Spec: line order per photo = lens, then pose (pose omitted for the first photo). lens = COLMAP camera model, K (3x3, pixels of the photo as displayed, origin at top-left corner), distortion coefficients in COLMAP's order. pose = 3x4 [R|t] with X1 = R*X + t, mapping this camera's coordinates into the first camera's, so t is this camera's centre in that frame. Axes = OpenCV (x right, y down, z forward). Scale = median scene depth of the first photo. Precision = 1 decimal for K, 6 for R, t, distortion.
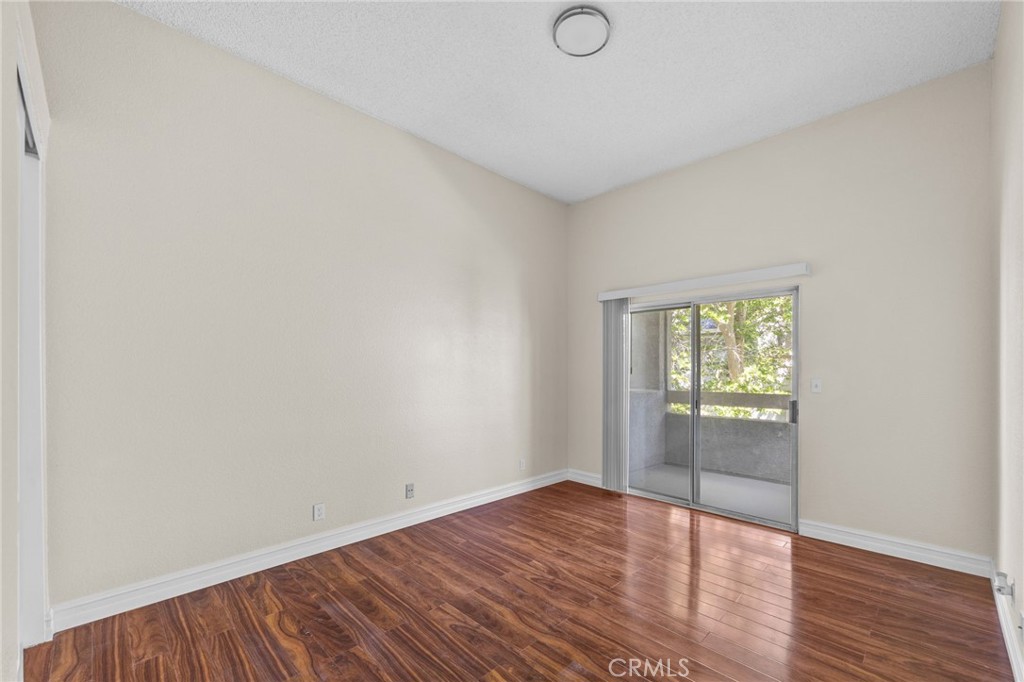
lens RADIAL K [[425.6, 0, 543.0], [0, 425.6, 368.3], [0, 0, 1]] dist [-0.000010, 0.000239]
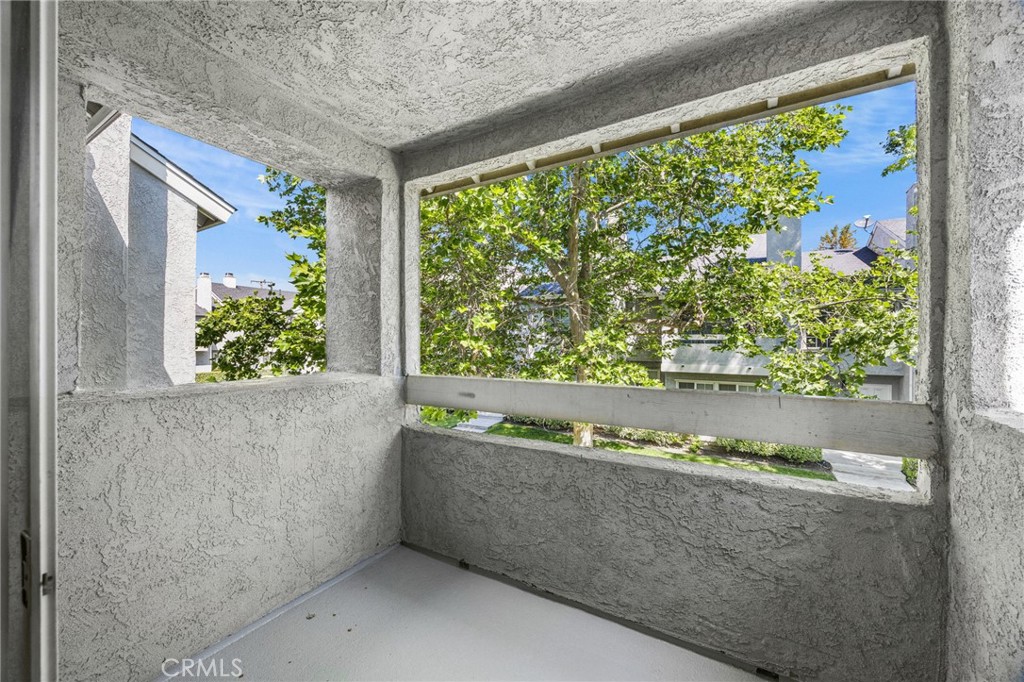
lens RADIAL K [[390.0, 0, 512.0], [0, 390.0, 341.7], [0, 0, 1]] dist [-0.001296, -0.000343]
pose [[0.974995, -0.003922, 0.222193, 0.310025], [0.002683, 0.999979, 0.005879, 0.015998], [-0.222212, -0.005136, 0.974985, 0.591191]]
